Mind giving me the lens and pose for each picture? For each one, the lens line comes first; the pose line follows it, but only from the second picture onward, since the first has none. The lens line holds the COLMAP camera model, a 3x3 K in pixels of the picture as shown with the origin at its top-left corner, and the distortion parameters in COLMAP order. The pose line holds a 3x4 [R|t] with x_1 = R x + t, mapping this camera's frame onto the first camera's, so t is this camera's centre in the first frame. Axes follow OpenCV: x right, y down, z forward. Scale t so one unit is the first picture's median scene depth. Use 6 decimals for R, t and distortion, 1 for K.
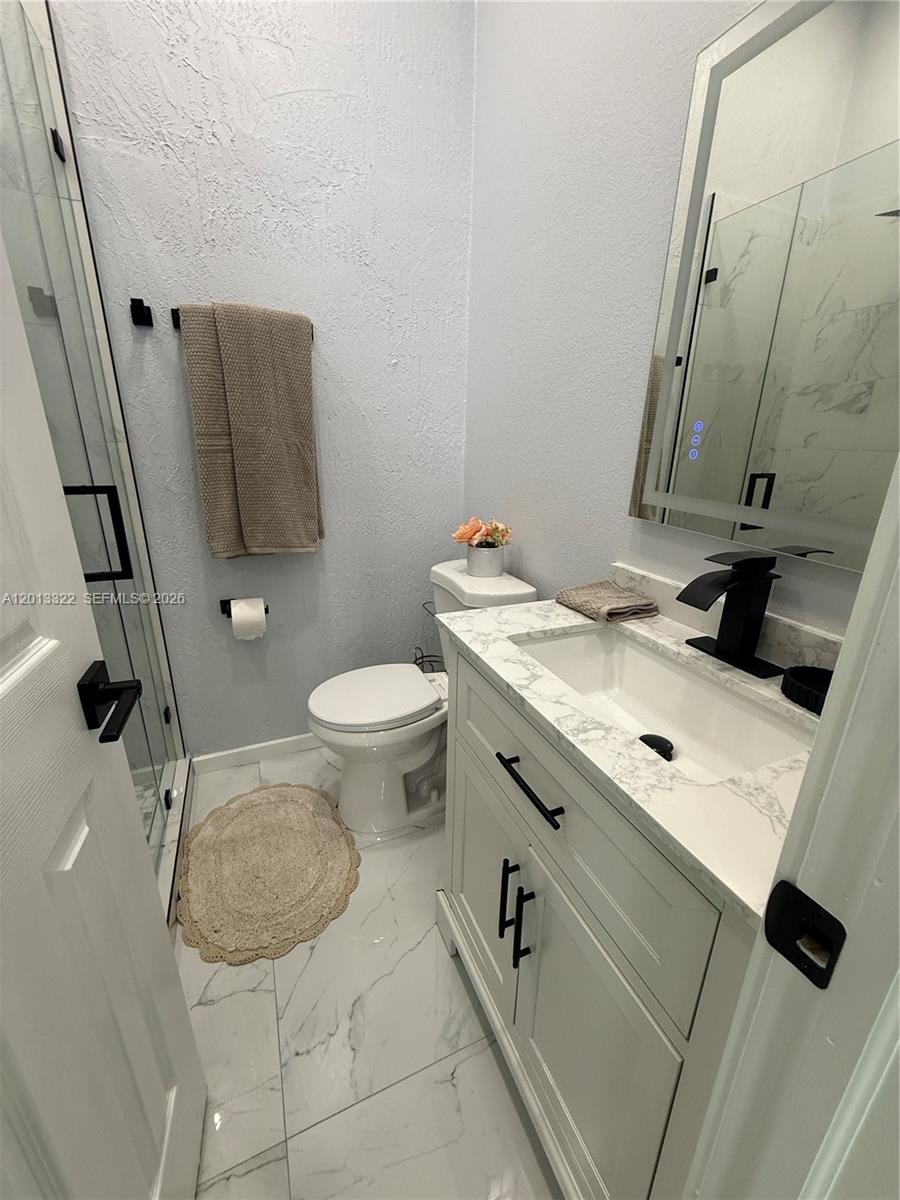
lens RADIAL K [[476.2, 0, 449.3], [0, 476.2, 594.2], [0, 0, 1]] dist [0.000449, 0.000277]
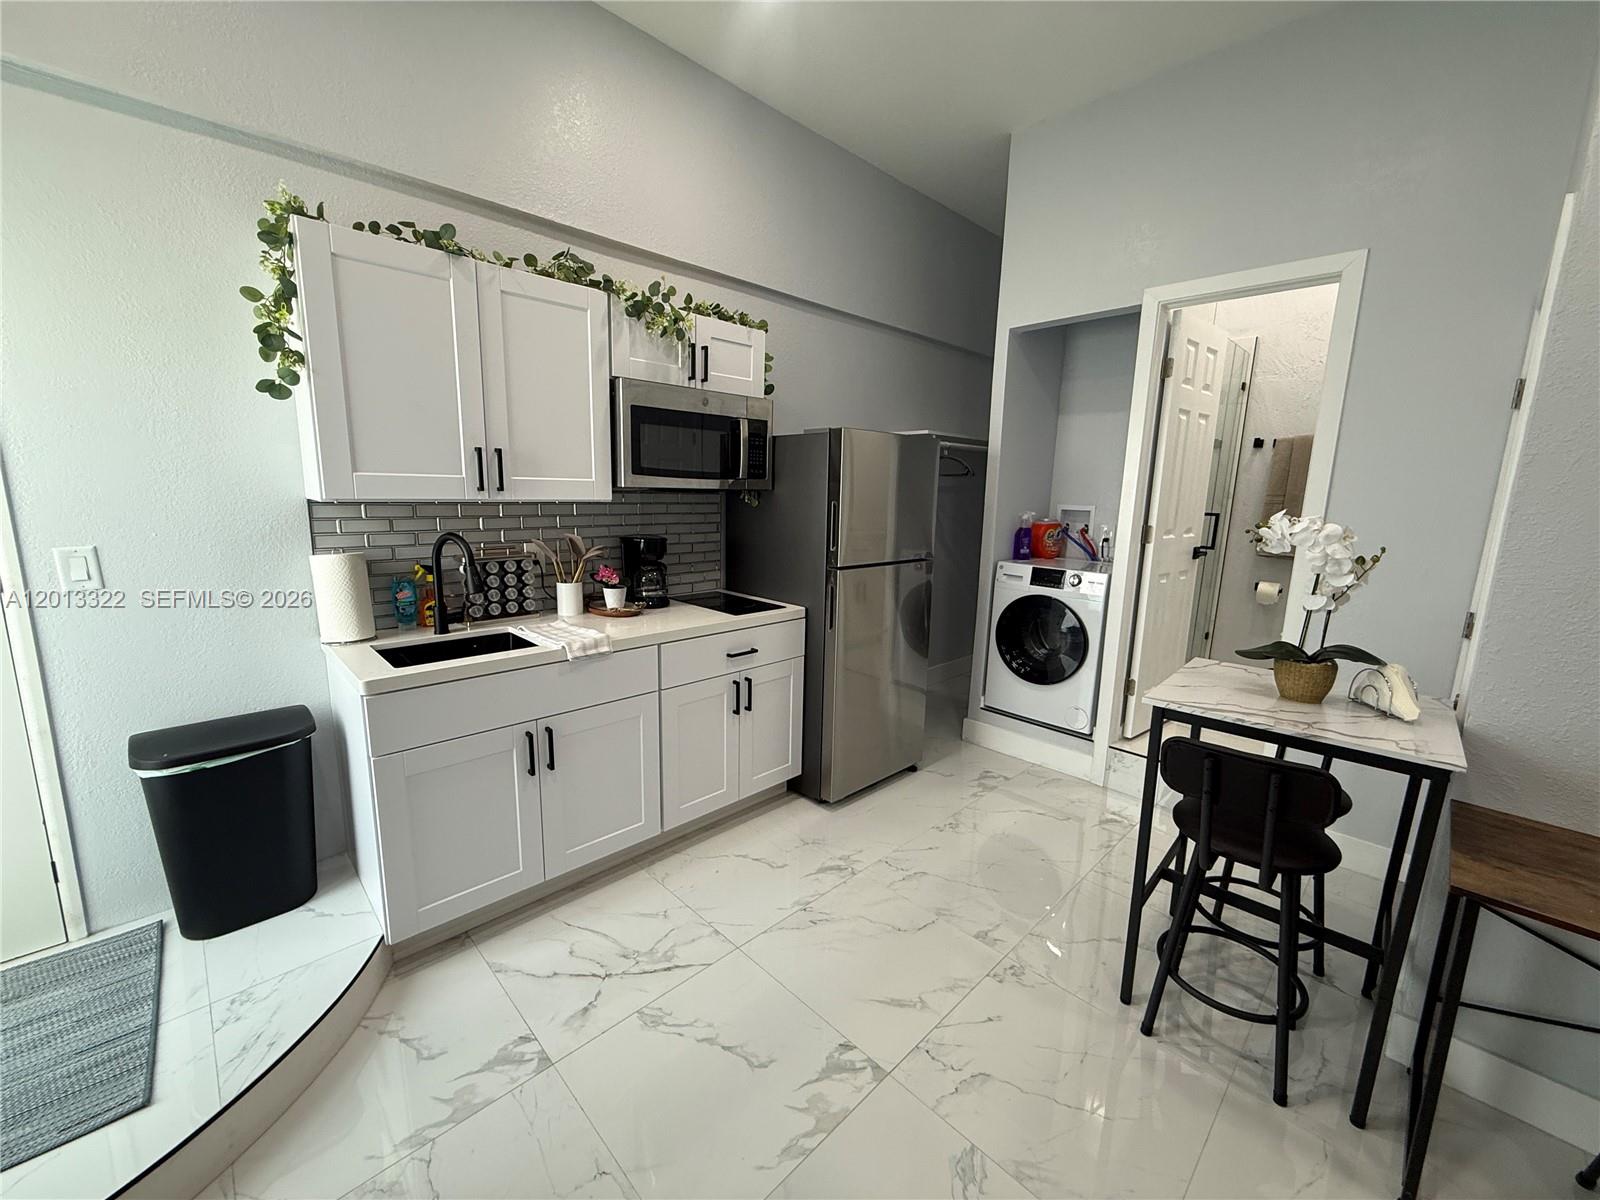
lens RADIAL K [[635.0, 0, 794.6], [0, 635.0, 602.2], [0, 0, 1]] dist [0.000449, 0.000277]
pose [[0.353230, 0.158352, -0.922037, 1.314431], [-0.310183, 0.949646, 0.044263, 0.598488], [0.882618, 0.270365, 0.384562, -1.688905]]
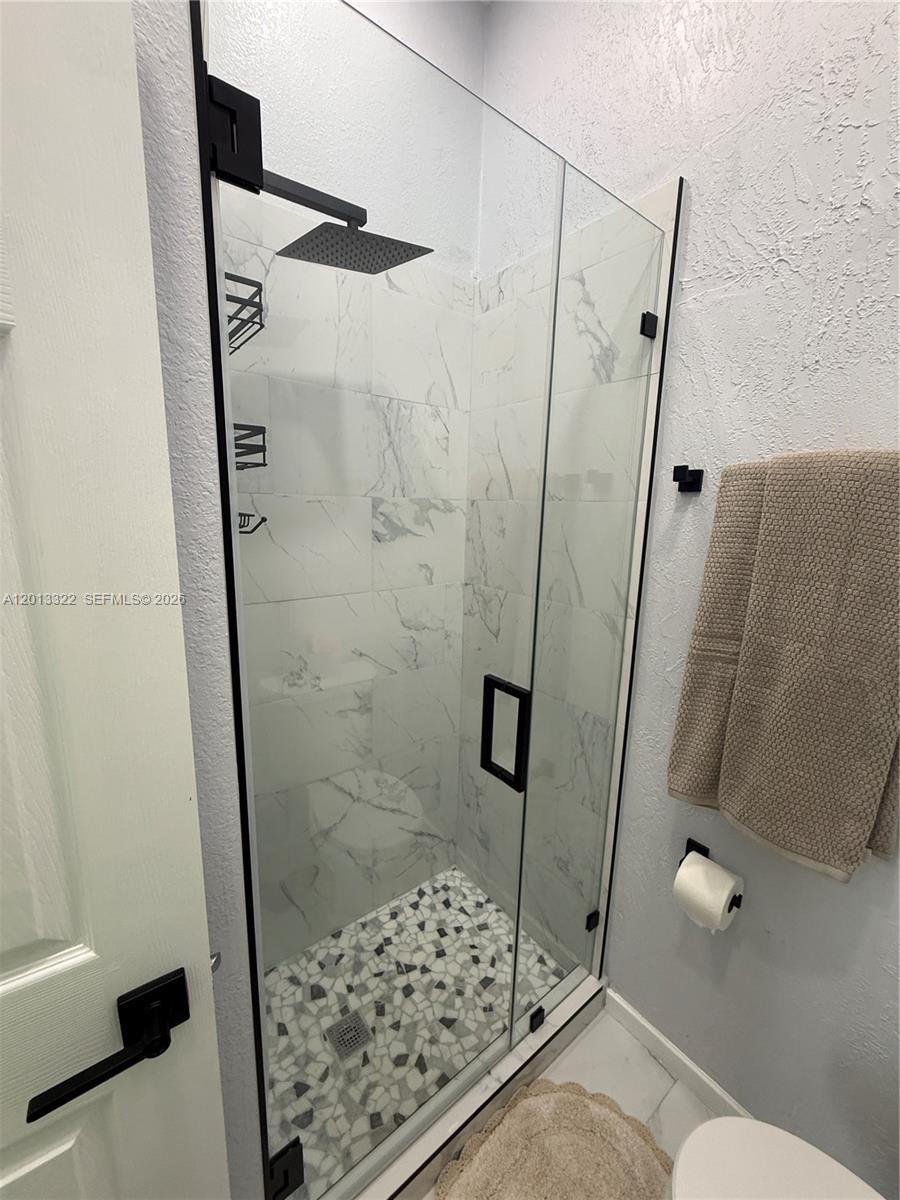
lens RADIAL K [[476.2, 0, 453.1], [0, 476.2, 595.9], [0, 0, 1]] dist [0.000449, 0.000277]
pose [[0.258874, 0.169582, -0.950908, 0.050984], [-0.319454, 0.944099, 0.081400, -0.311838], [0.911555, 0.282699, 0.298577, 0.411552]]
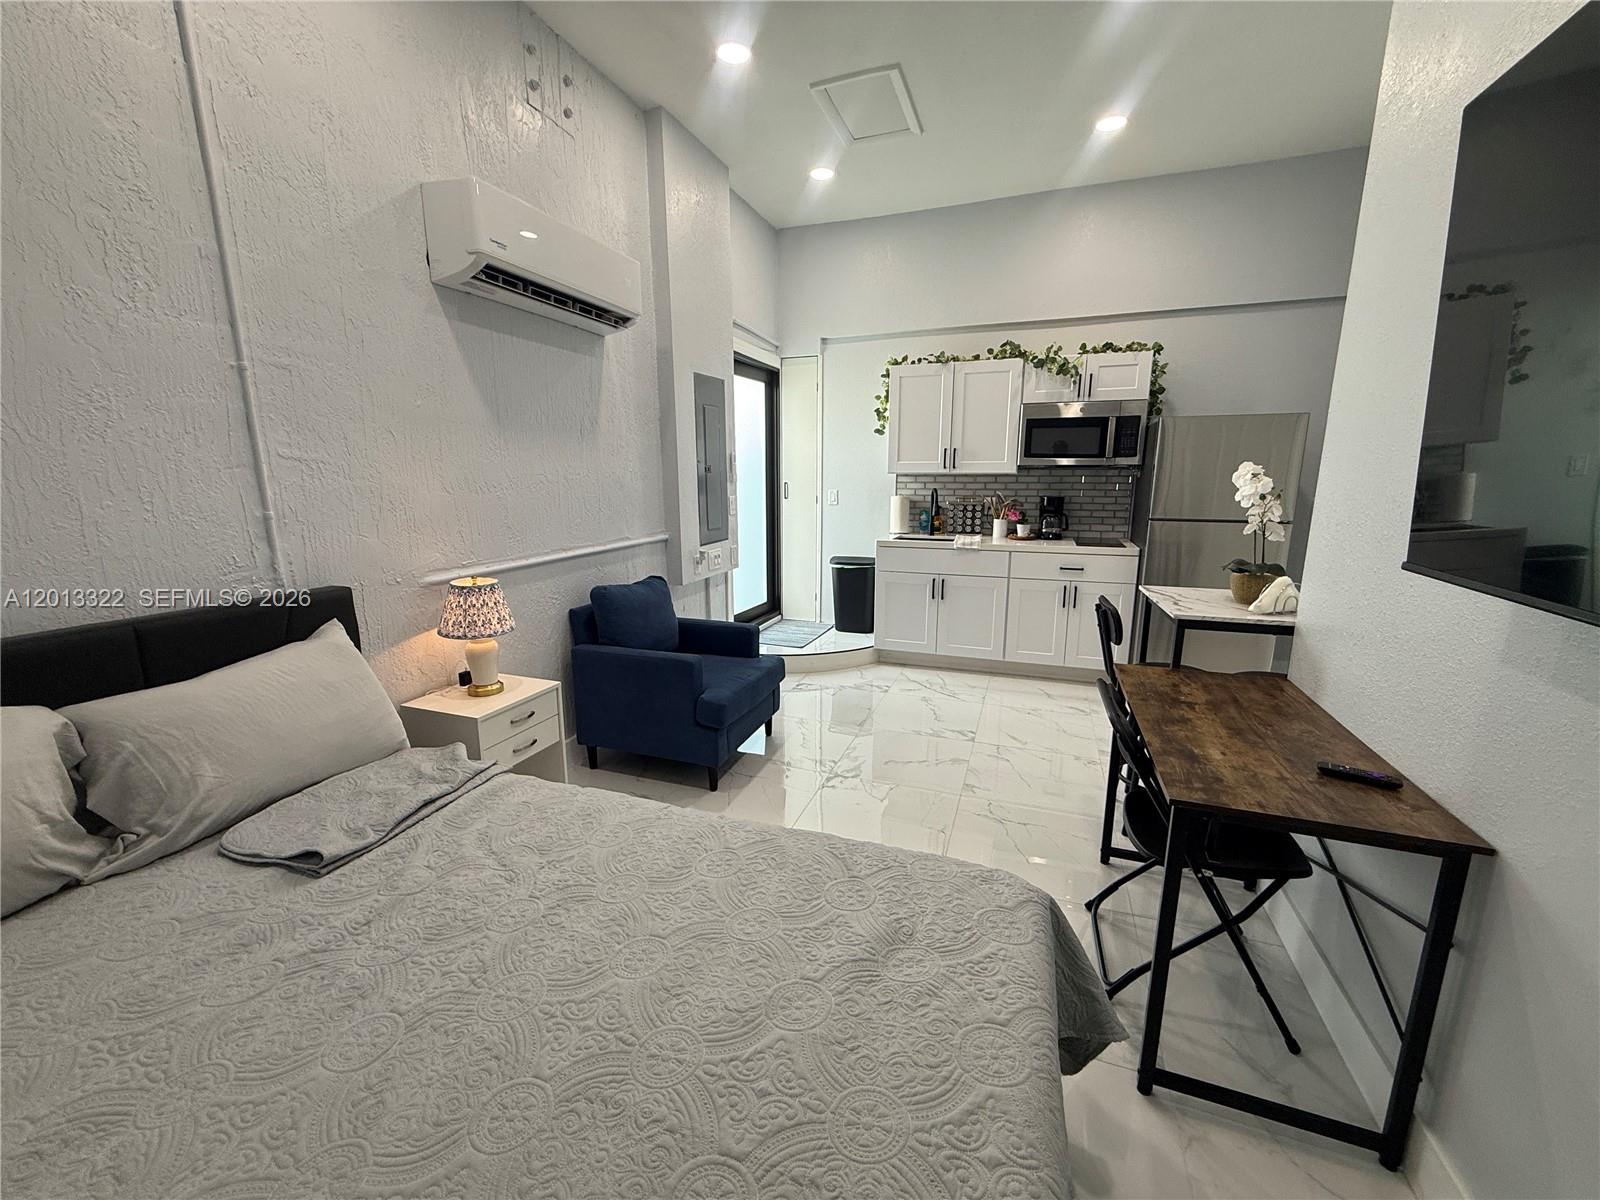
lens RADIAL K [[635.0, 0, 791.6], [0, 635.0, 602.0], [0, 0, 1]] dist [0.000449, 0.000277]
pose [[-0.697489, 0.129518, -0.704793, 2.477816], [-0.234339, 0.888229, 0.395138, 0.178498], [0.677196, 0.440765, -0.589180, -0.246156]]
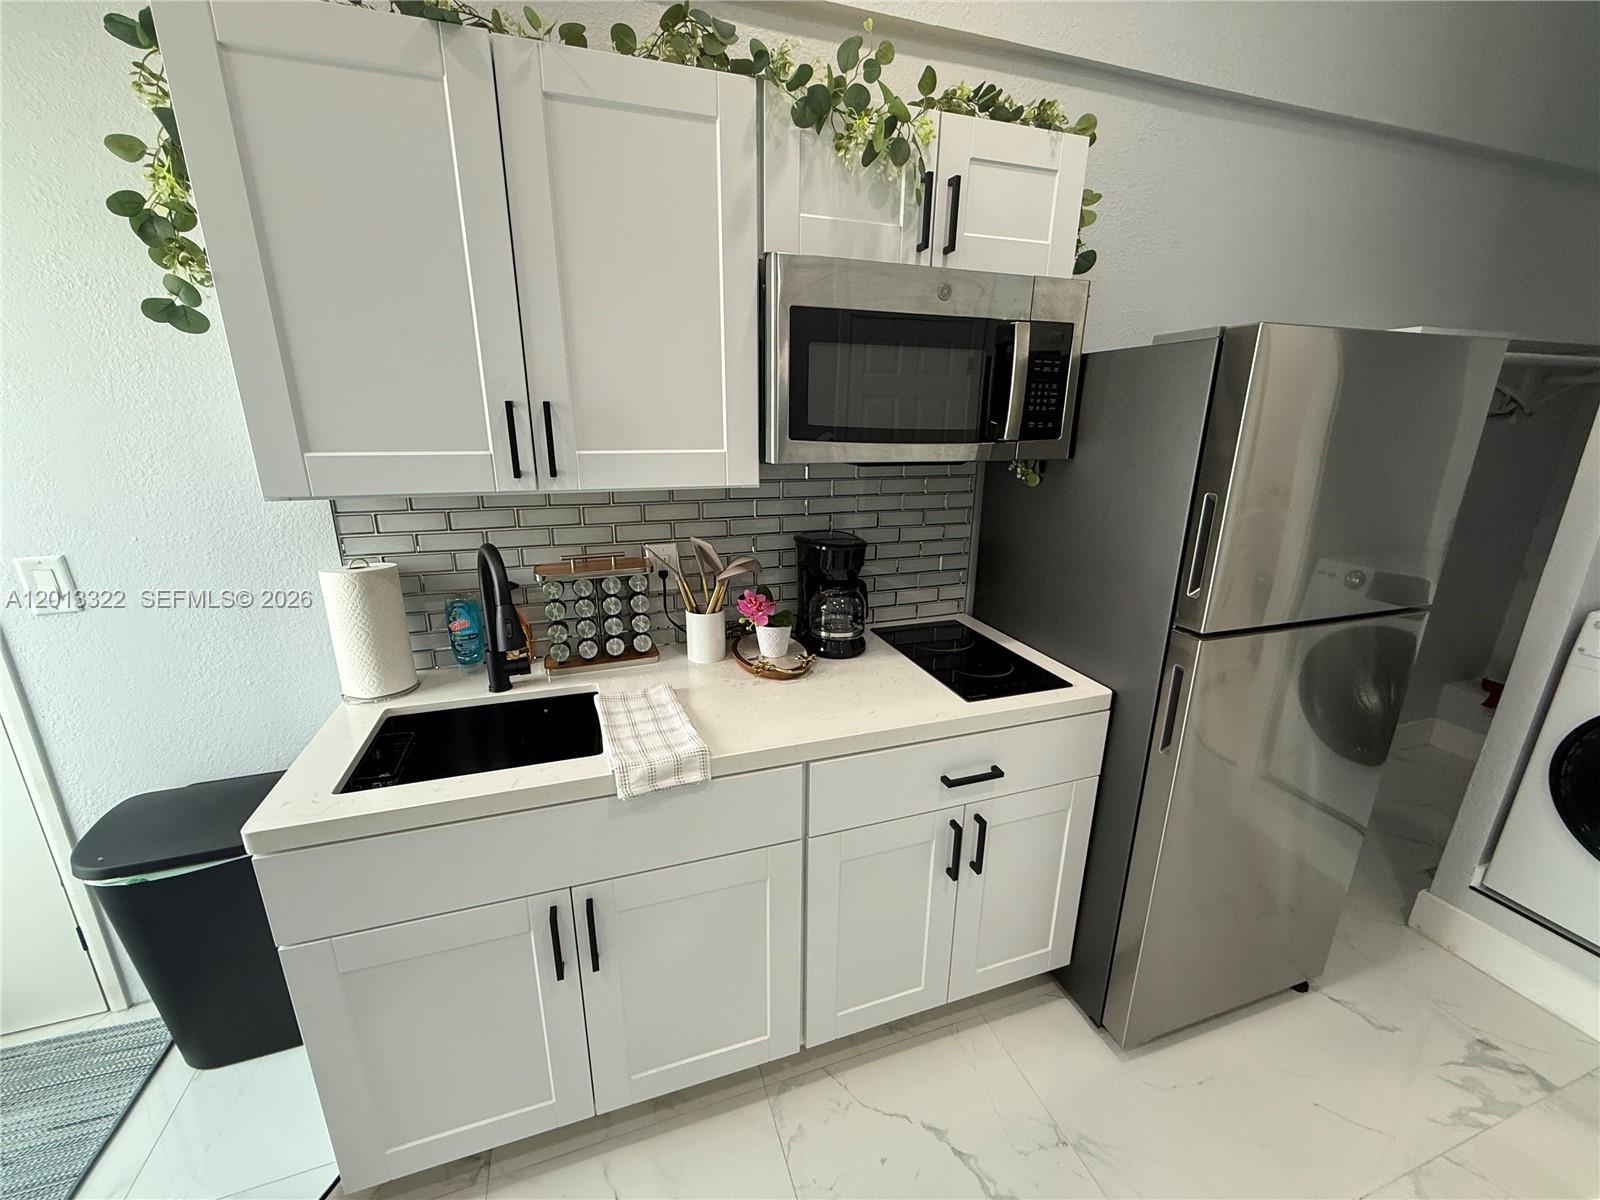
lens RADIAL K [[635.0, 0, 797.0], [0, 635.0, 600.0], [0, 0, 1]] dist [0.000449, 0.000277]
pose [[-0.082107, 0.262270, -0.961495, 0.527858], [-0.322235, 0.905947, 0.274636, 0.444996], [0.943092, 0.332376, 0.010128, -1.445498]]
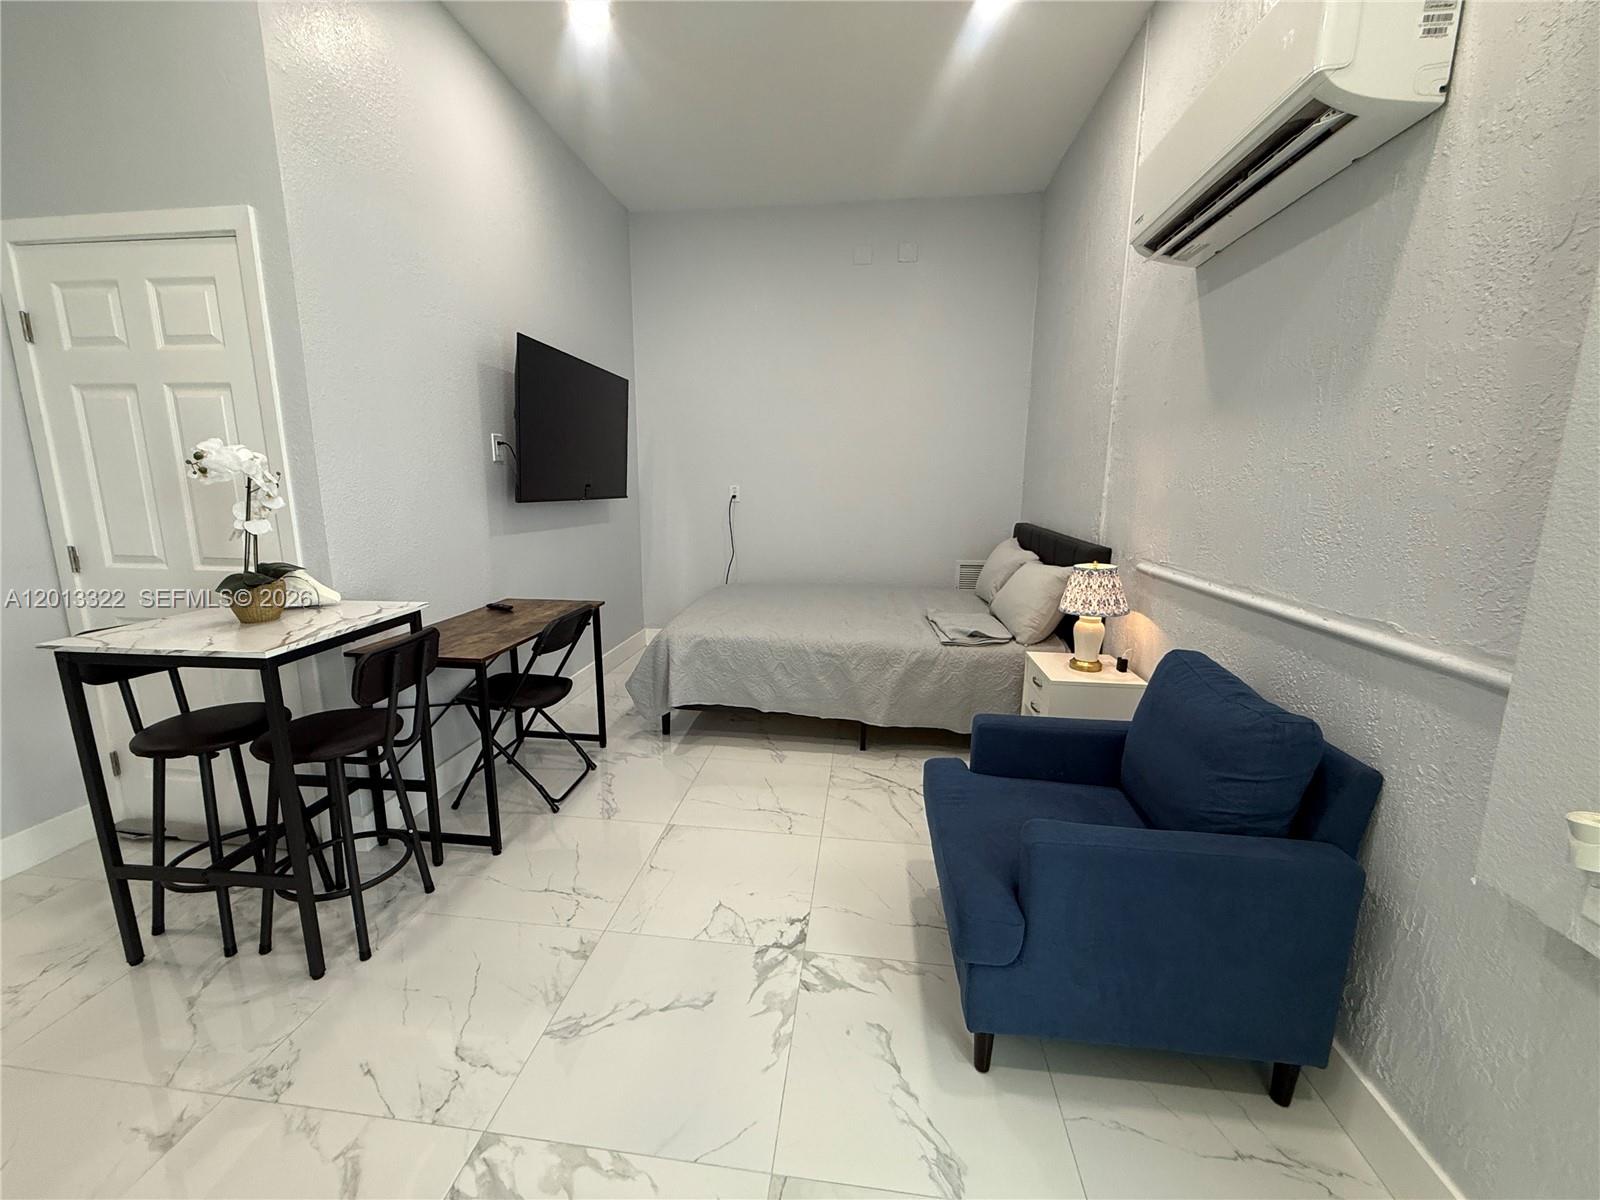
lens RADIAL K [[635.0, 0, 793.8], [0, 635.0, 601.7], [0, 0, 1]] dist [0.000449, 0.000277]
pose [[0.504914, -0.173890, 0.845473, 0.100526], [0.270390, 0.962063, 0.036393, 0.729051], [-0.819726, 0.210232, 0.532777, -1.898349]]
